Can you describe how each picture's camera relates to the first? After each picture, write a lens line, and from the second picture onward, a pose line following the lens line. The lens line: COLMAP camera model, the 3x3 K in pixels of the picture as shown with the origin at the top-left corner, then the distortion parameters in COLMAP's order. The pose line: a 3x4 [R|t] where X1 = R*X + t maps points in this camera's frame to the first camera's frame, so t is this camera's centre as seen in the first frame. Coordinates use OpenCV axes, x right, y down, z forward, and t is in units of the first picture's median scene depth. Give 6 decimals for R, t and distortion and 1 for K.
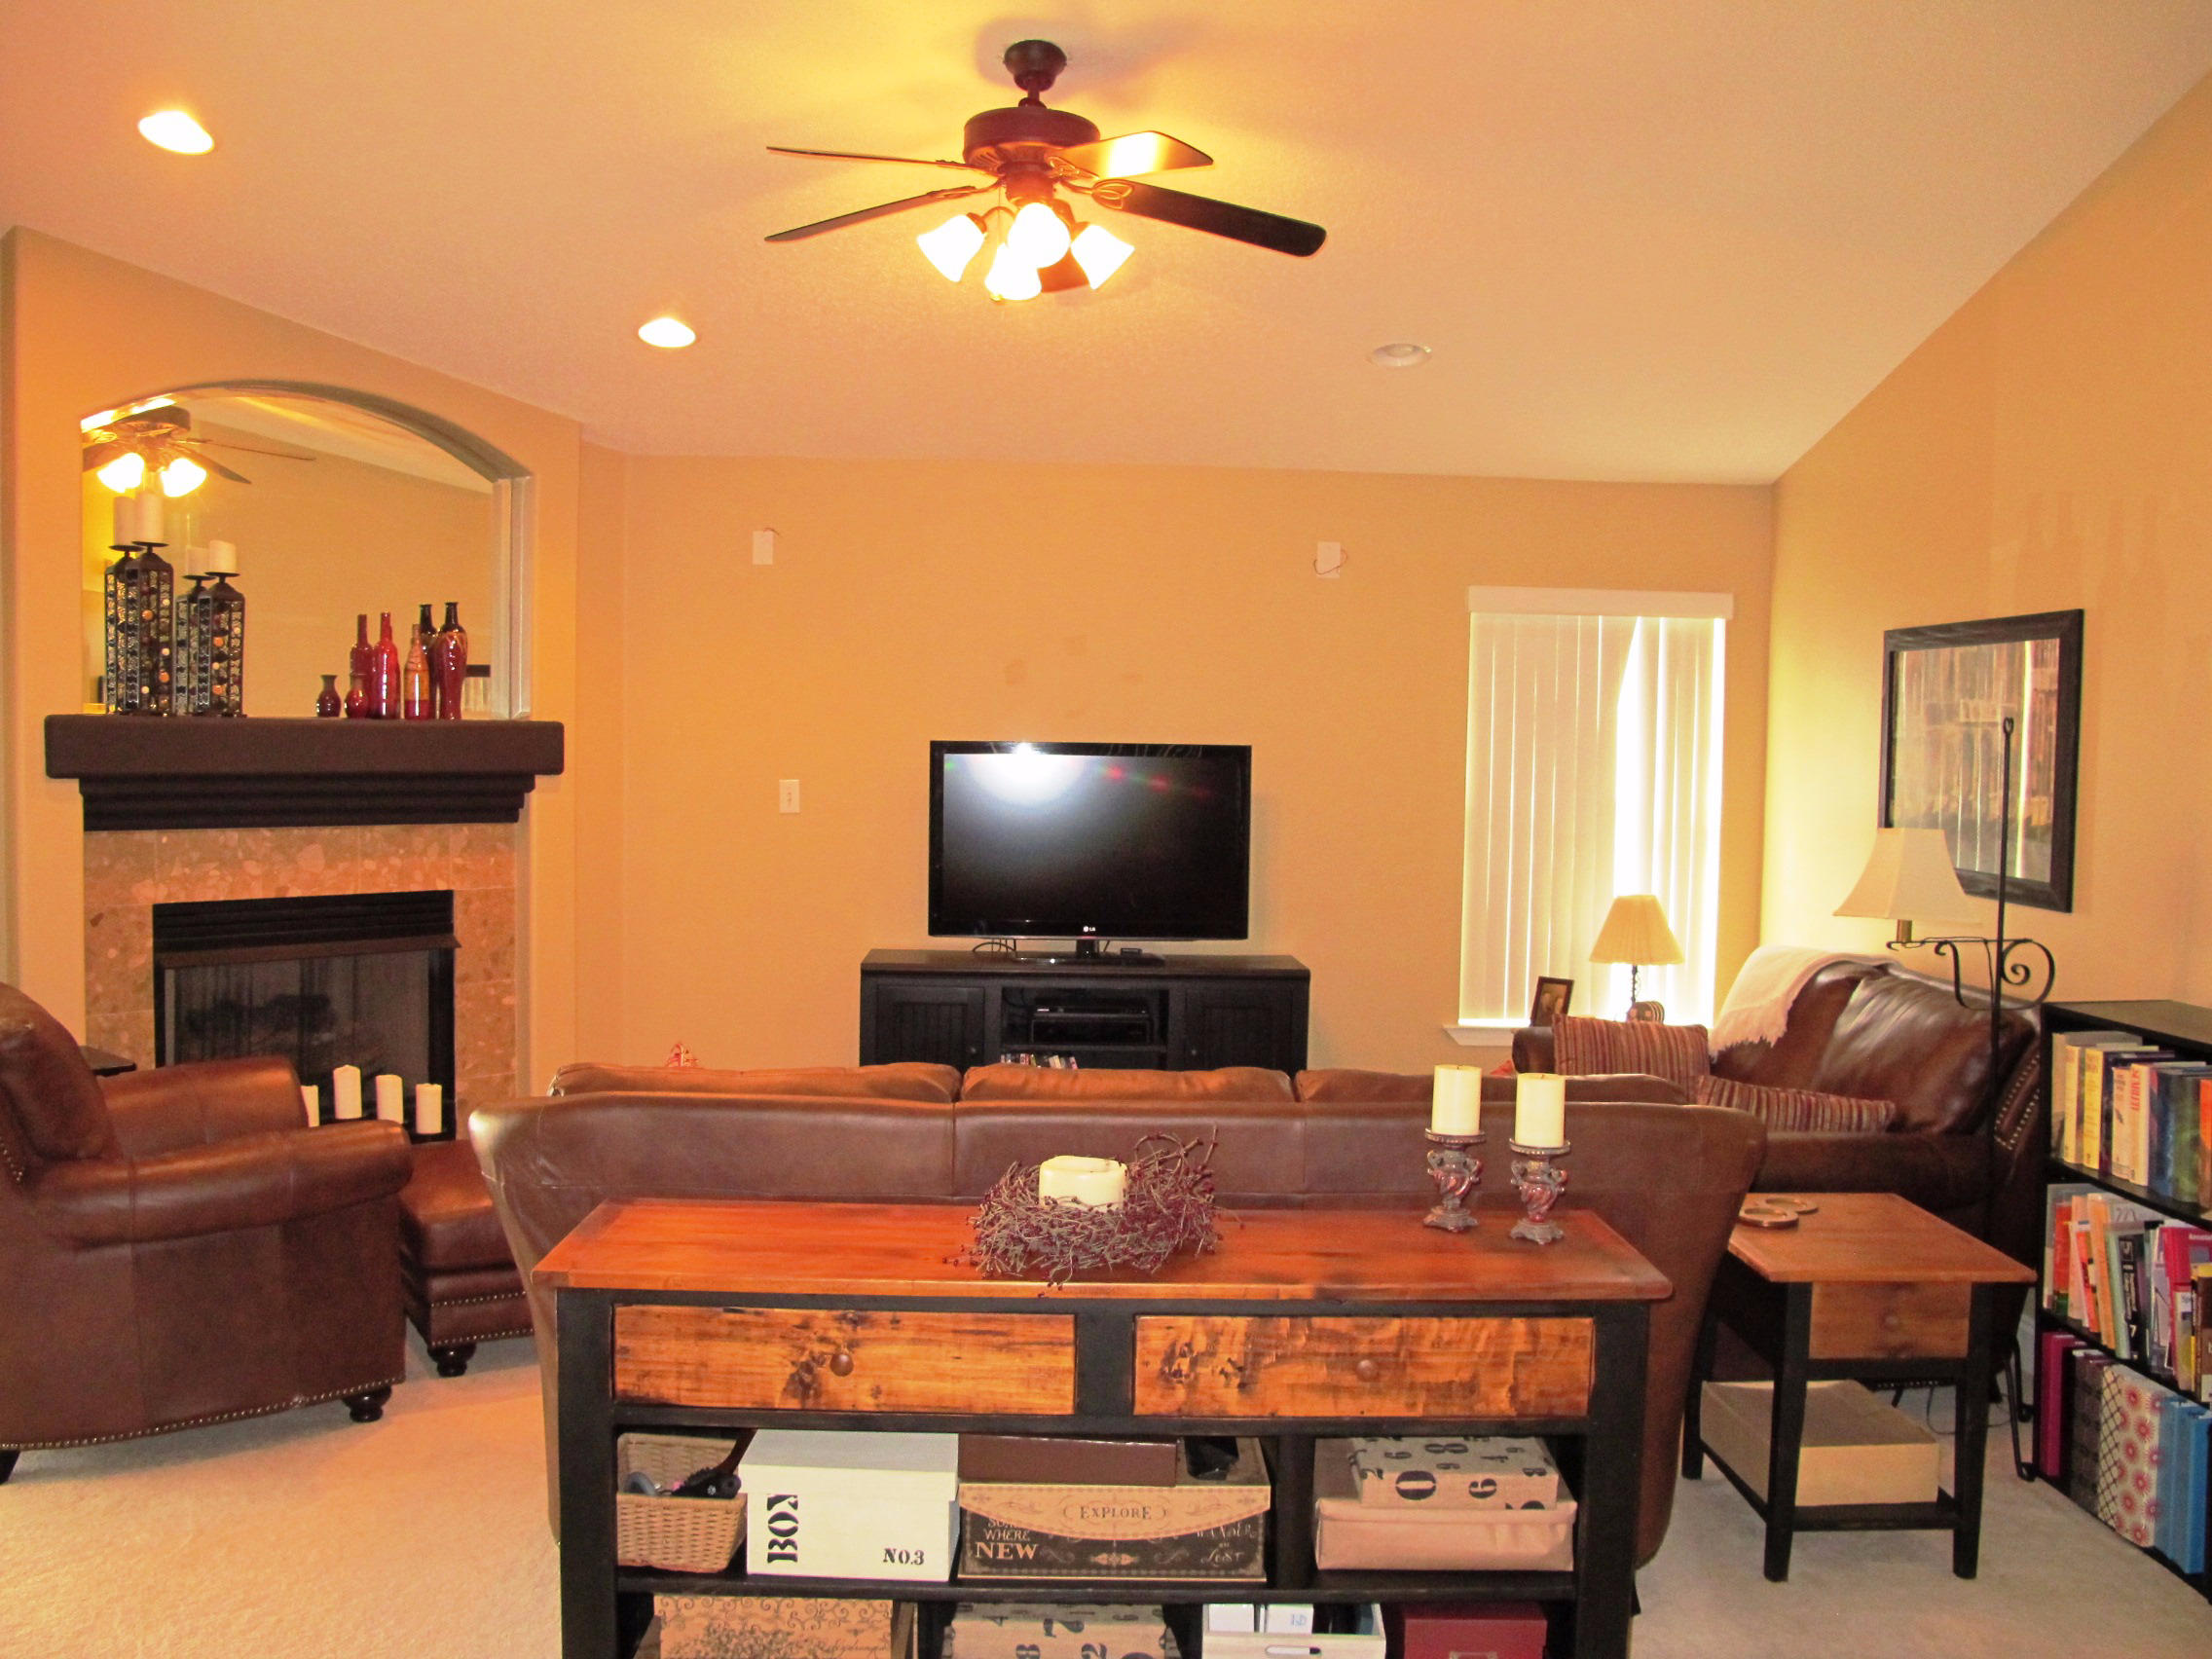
lens RADIAL K [[1862.9, 0, 1122.7], [0, 1862.9, 835.3], [0, 0, 1]] dist [-0.142219, 0.100682]
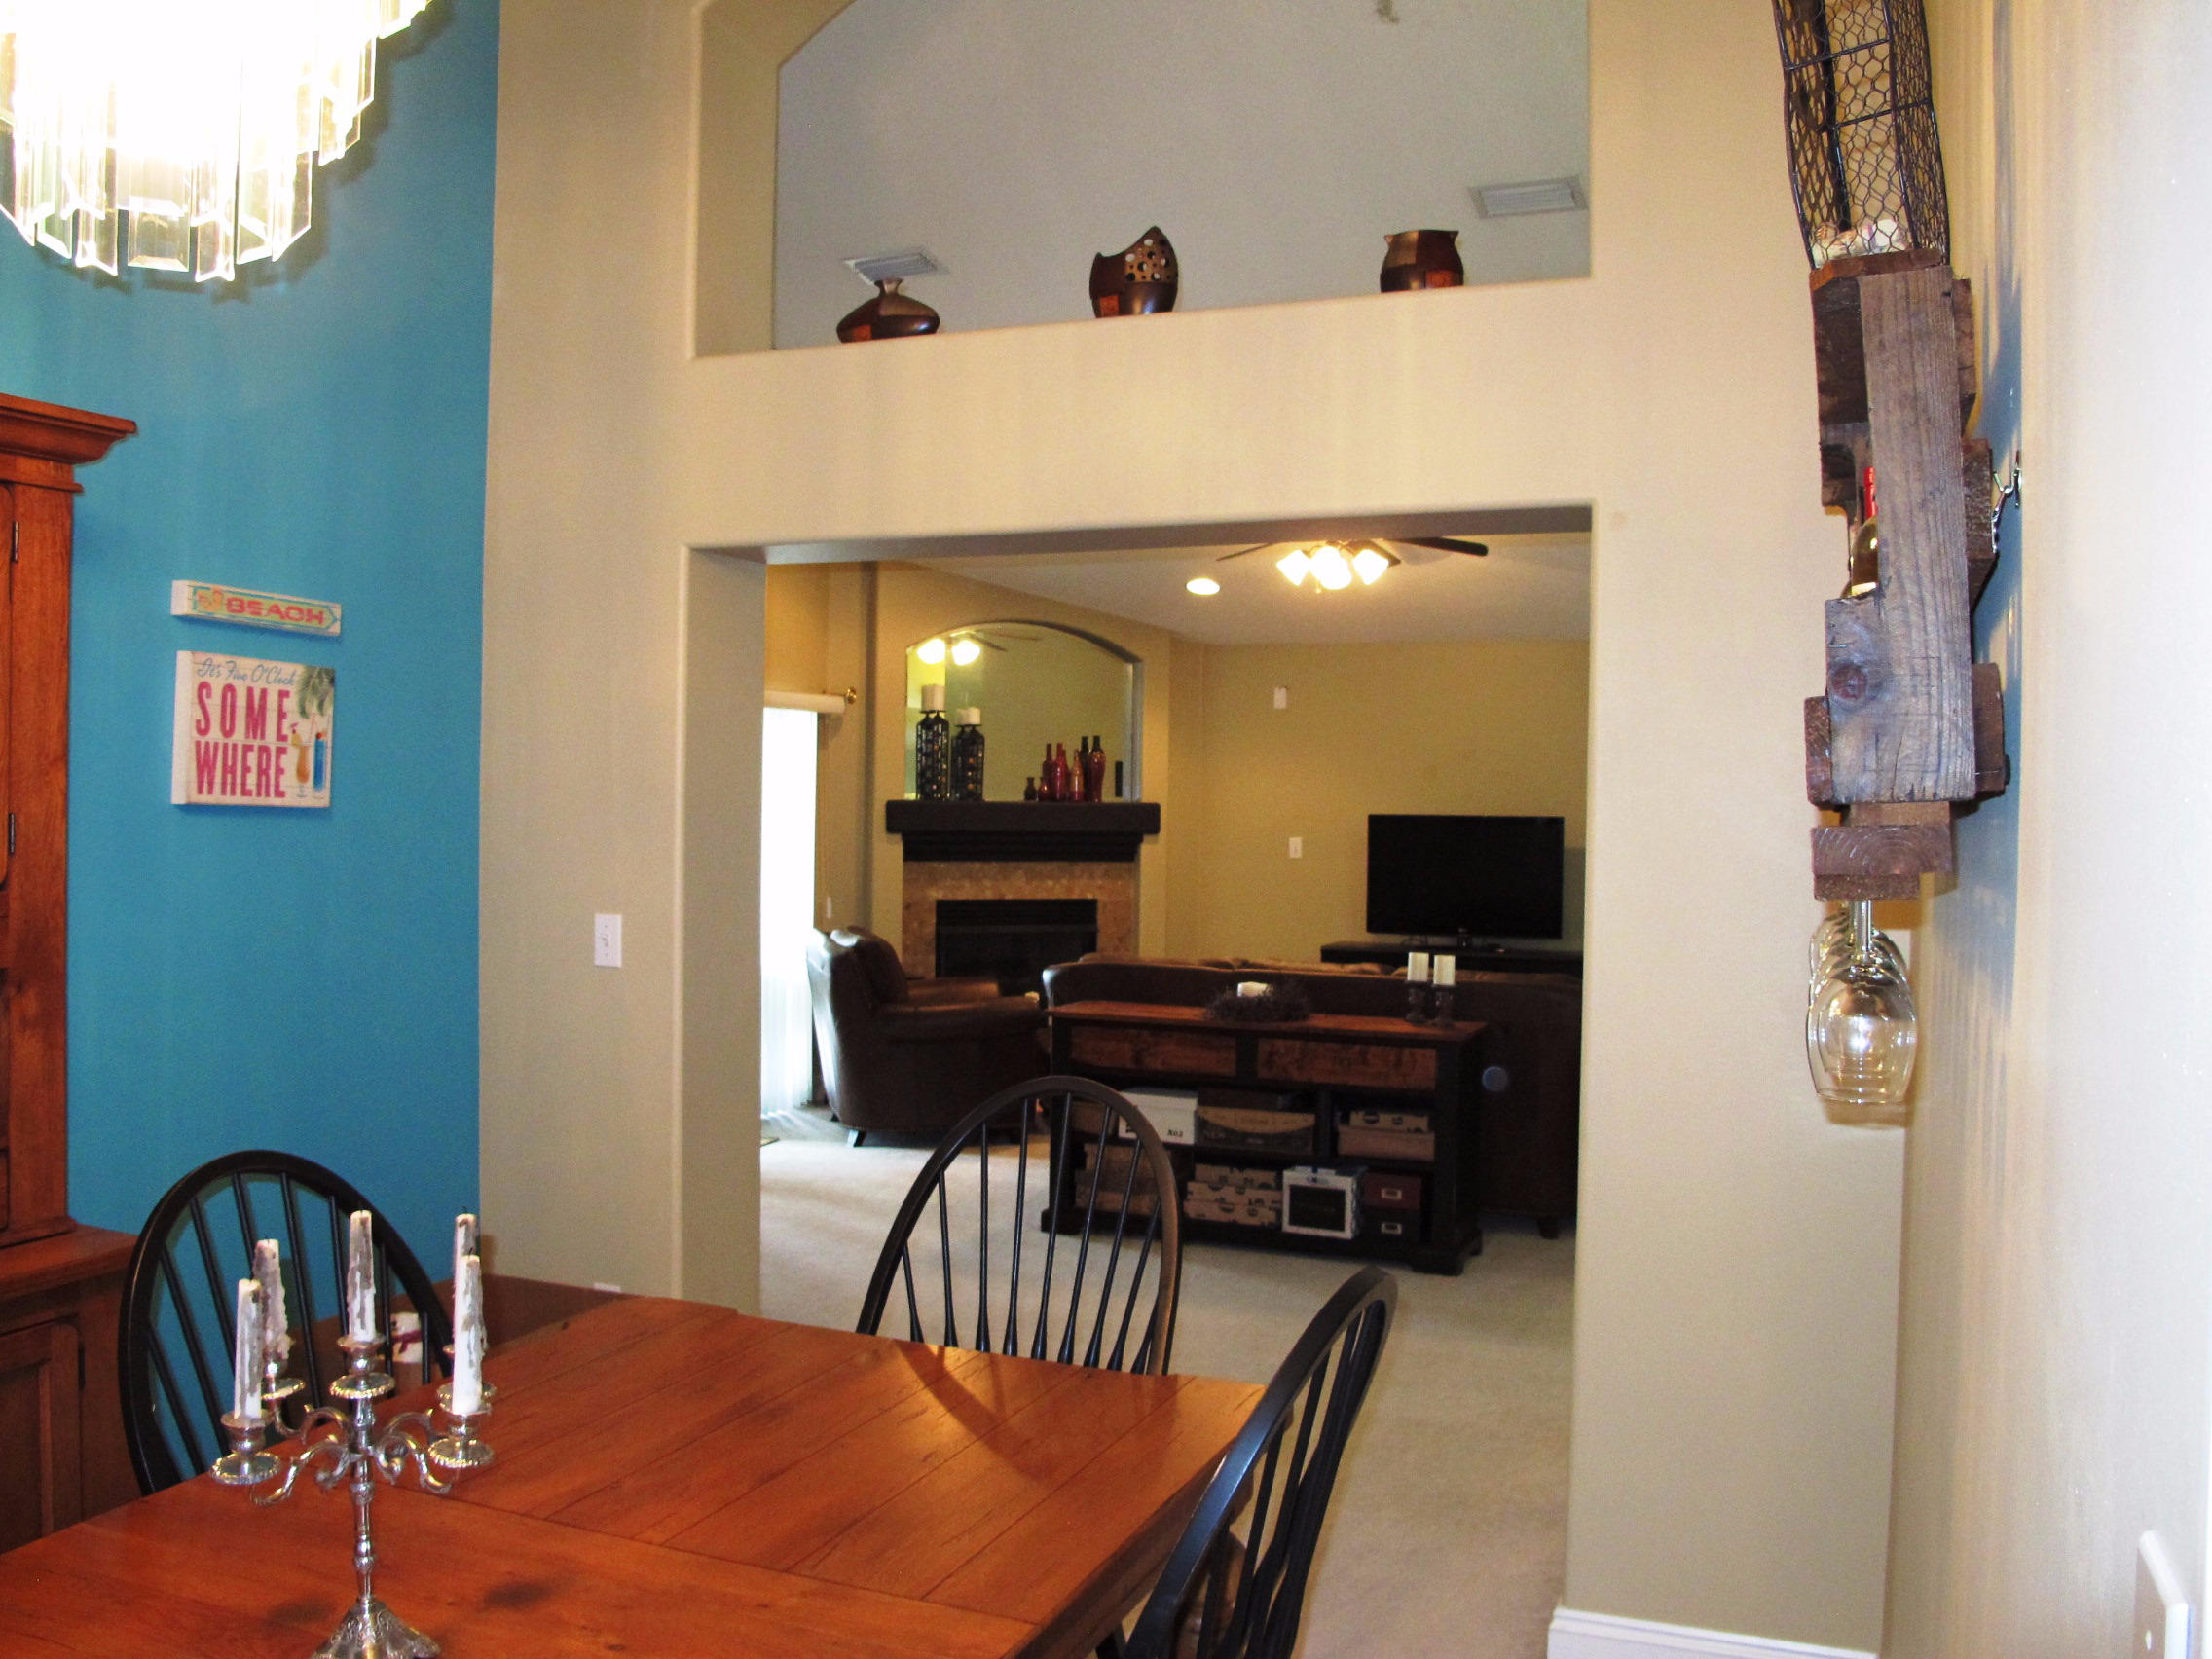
lens RADIAL K [[1862.9, 0, 1122.7], [0, 1862.9, 835.3], [0, 0, 1]] dist [-0.142219, 0.100682]
pose [[0.915645, 0.003591, -0.401971, 0.403526], [-0.019043, 0.999225, -0.034449, 0.031980], [0.401536, 0.039198, 0.915004, -0.673743]]
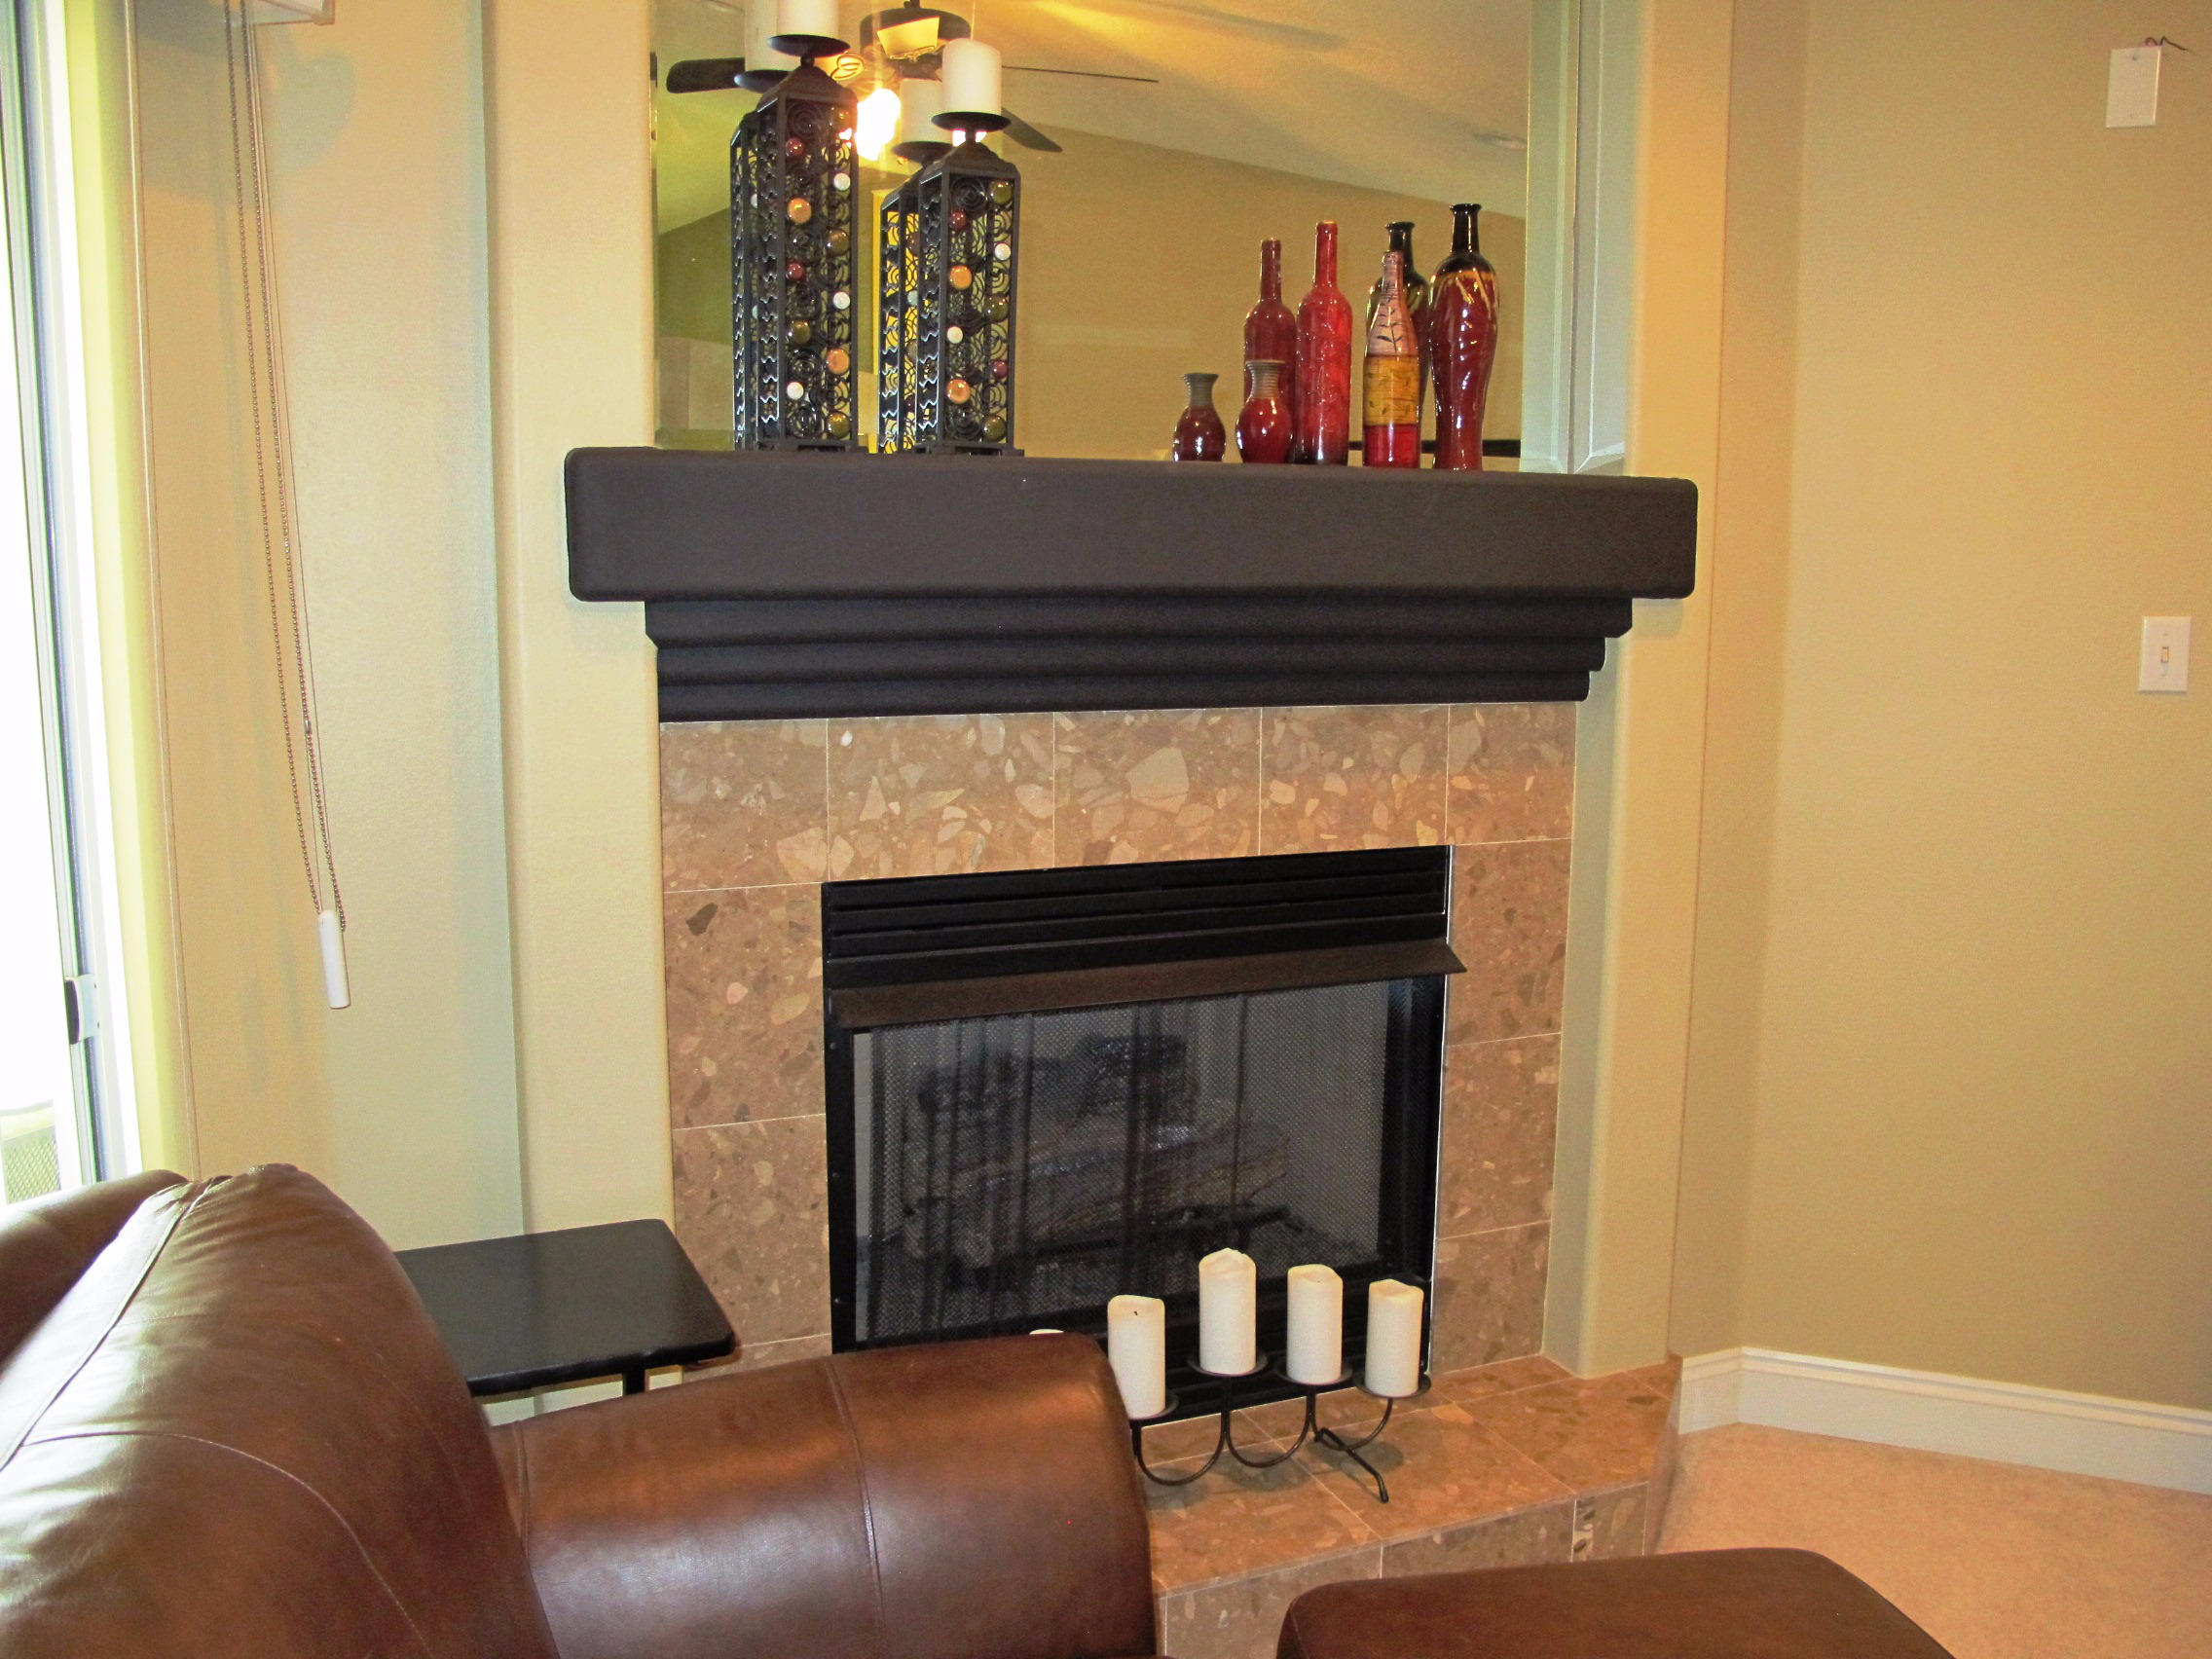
lens RADIAL K [[1862.9, 0, 1122.7], [0, 1862.9, 835.3], [0, 0, 1]] dist [-0.142219, 0.100682]
pose [[0.910419, 0.053311, -0.410237, -0.268993], [-0.014307, 0.995126, 0.097567, -0.018600], [0.413439, -0.082958, 0.906745, 0.585520]]
